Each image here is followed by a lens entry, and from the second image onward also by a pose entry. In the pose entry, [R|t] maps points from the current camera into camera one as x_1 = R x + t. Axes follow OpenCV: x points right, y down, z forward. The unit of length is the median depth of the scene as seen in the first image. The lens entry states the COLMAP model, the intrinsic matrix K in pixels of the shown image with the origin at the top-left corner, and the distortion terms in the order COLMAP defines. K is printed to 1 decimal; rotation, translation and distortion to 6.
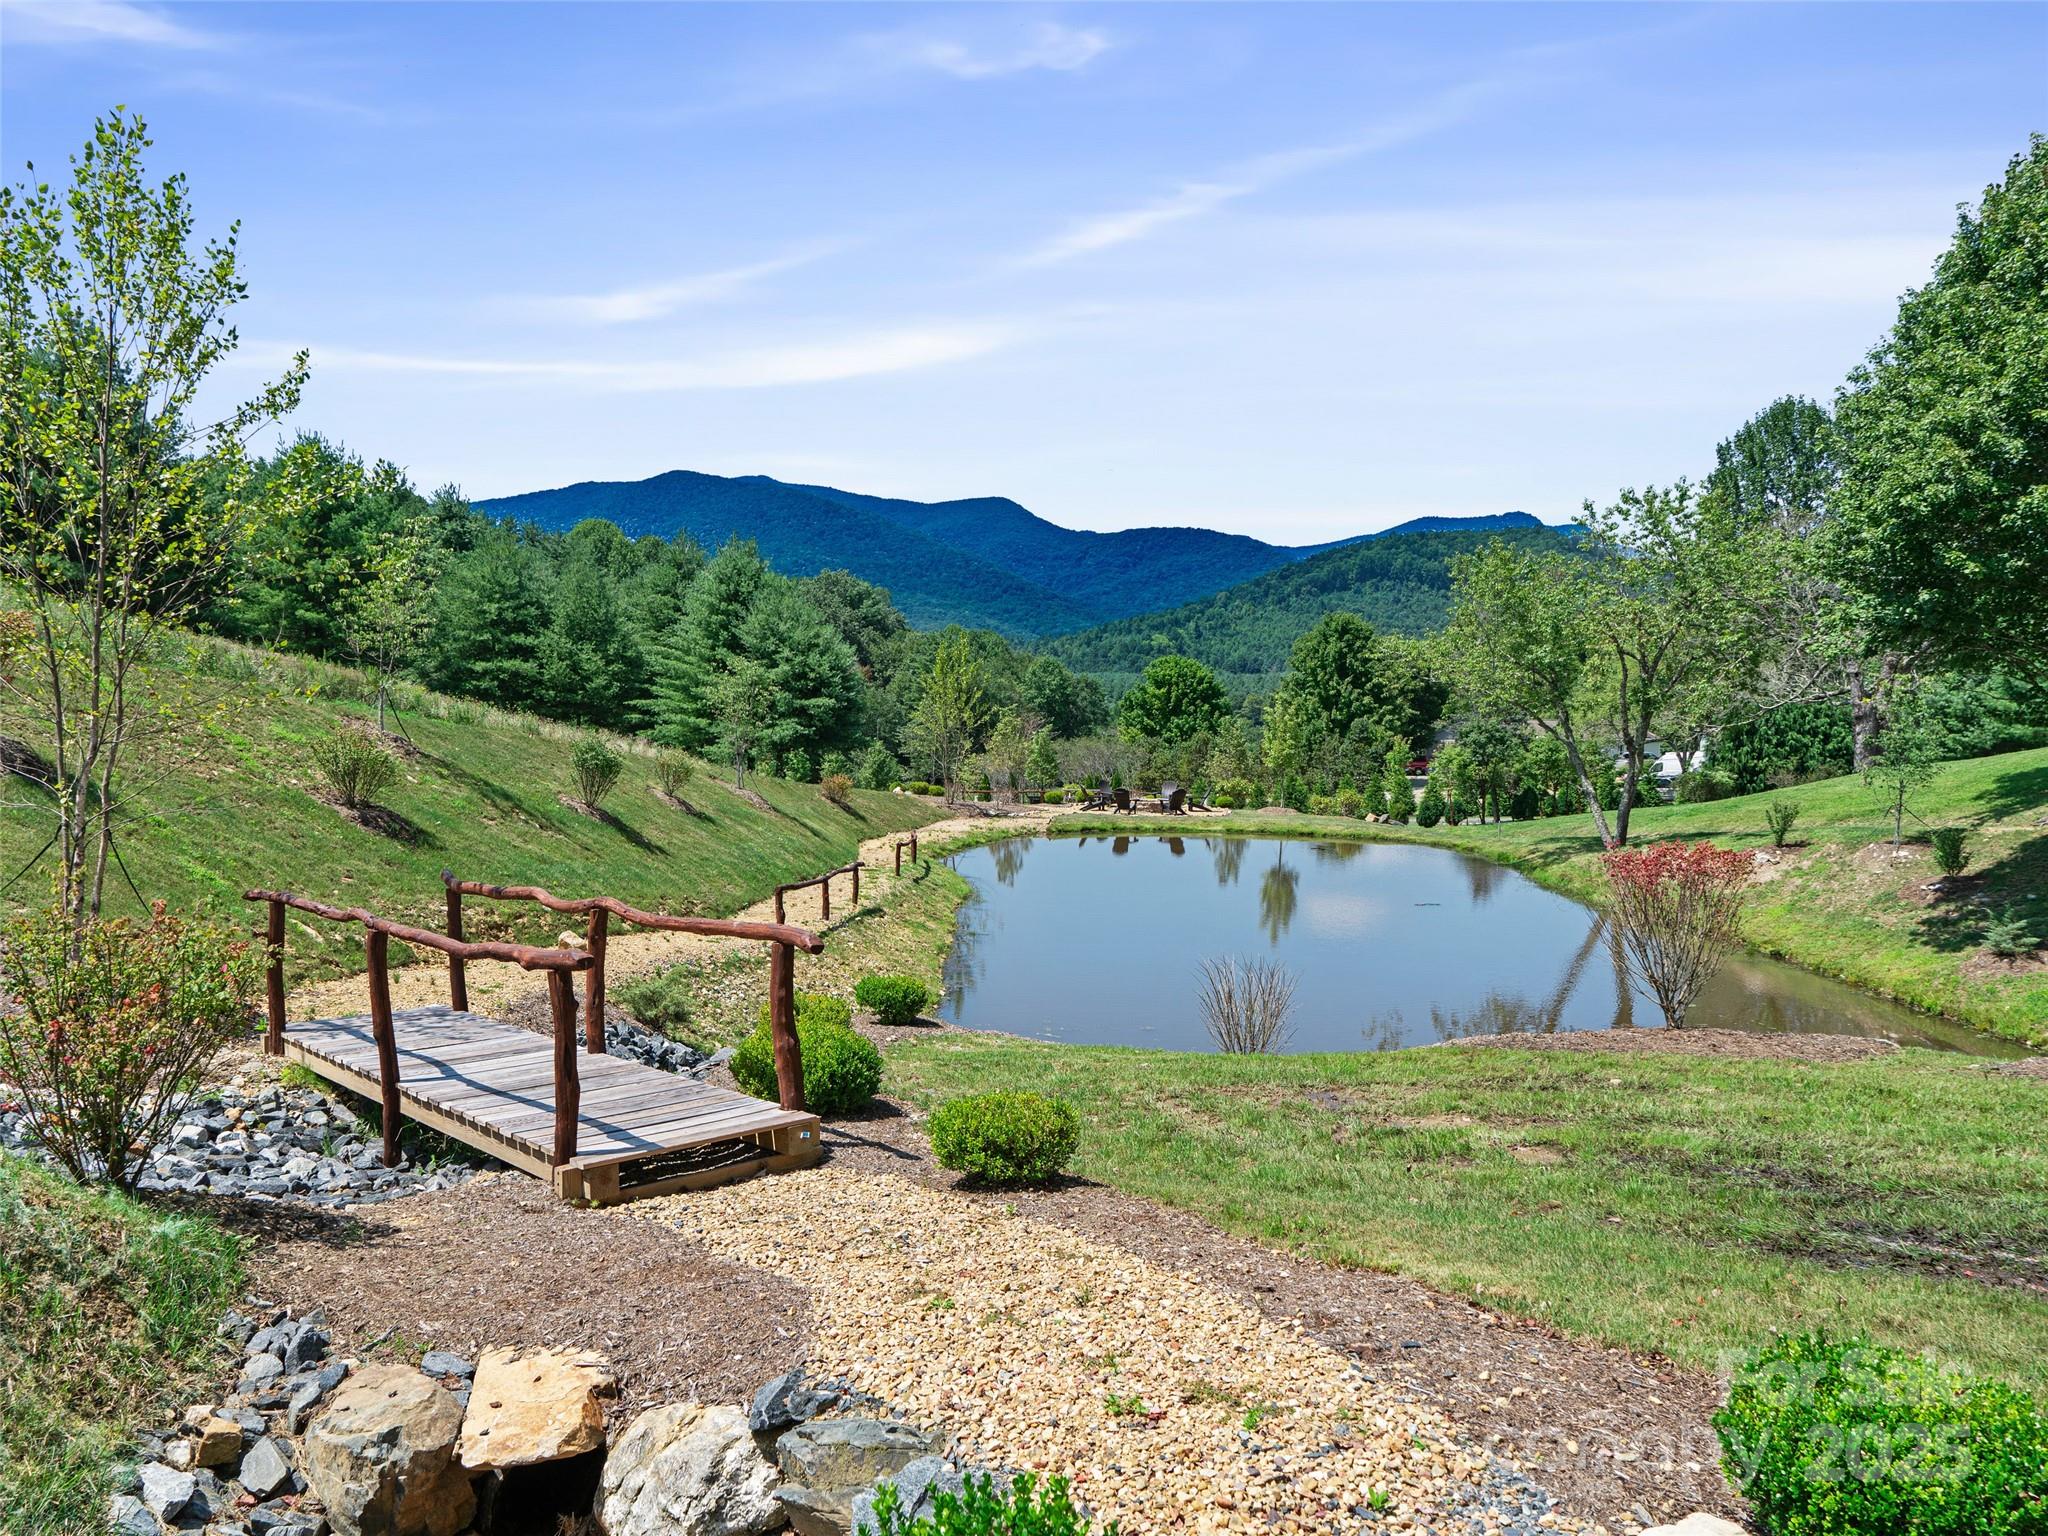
lens RADIAL K [[1764.9, 0, 1024.0], [0, 1764.9, 768.0], [0, 0, 1]] dist [0.010073, -0.004340]
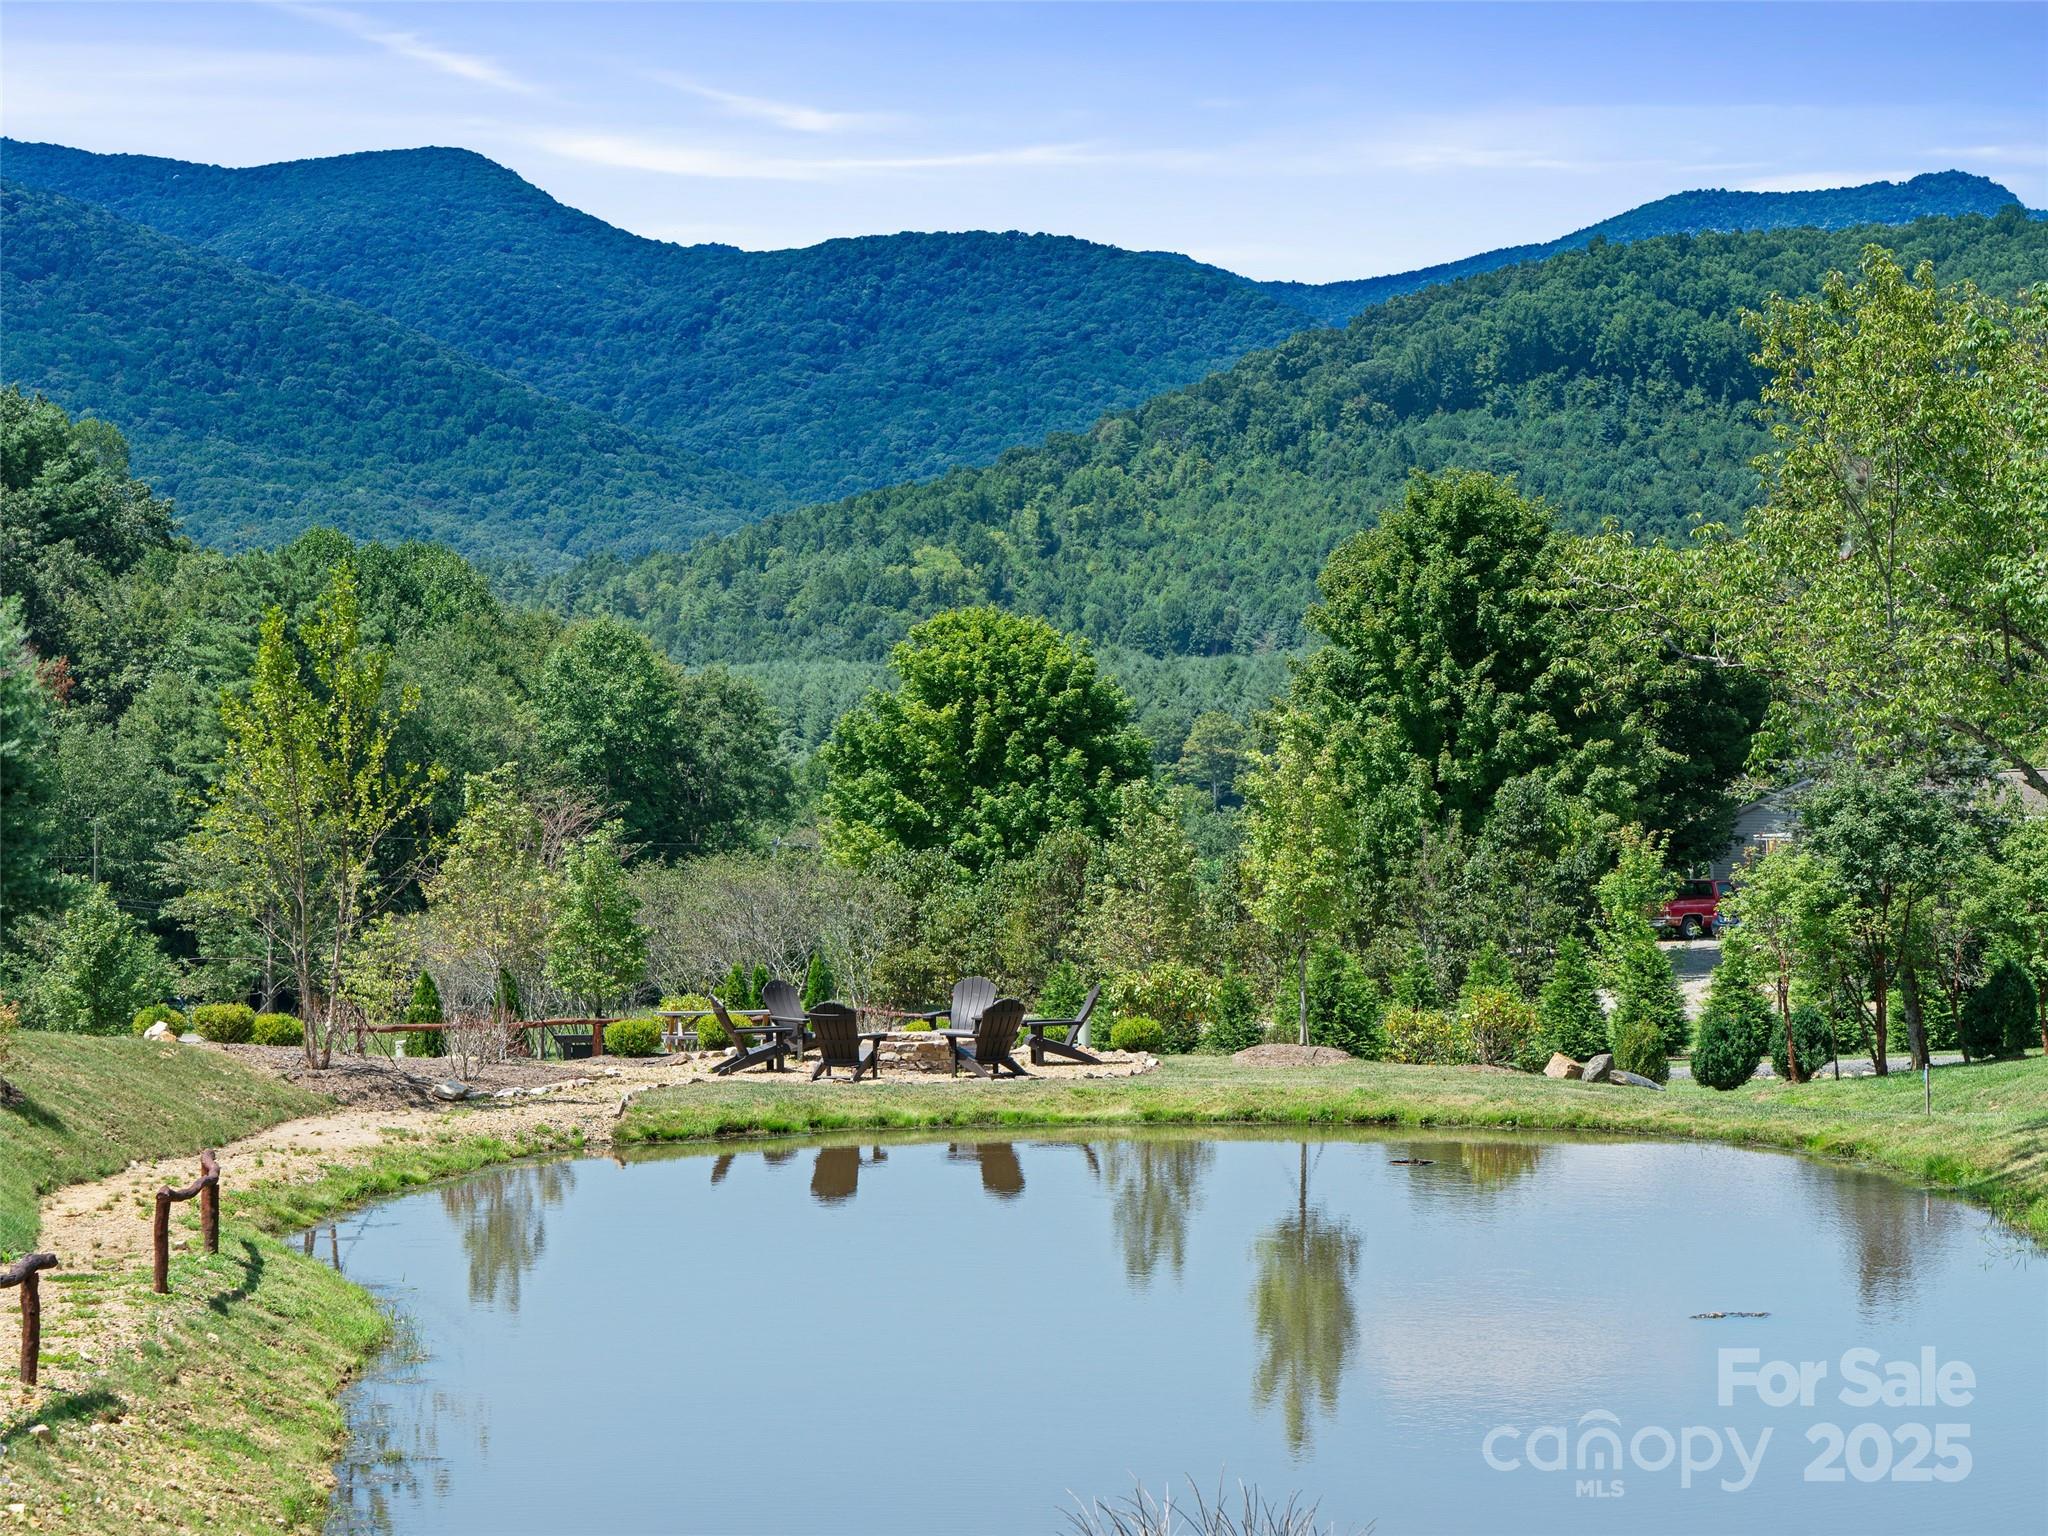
lens RADIAL K [[1764.9, 0, 1024.0], [0, 1764.9, 768.0], [0, 0, 1]] dist [0.010073, -0.004340]
pose [[0.990953, -0.016307, 0.133218, 0.047579], [0.030139, 0.994278, -0.102479, 0.002411], [-0.130785, 0.105567, 0.985774, 0.663463]]
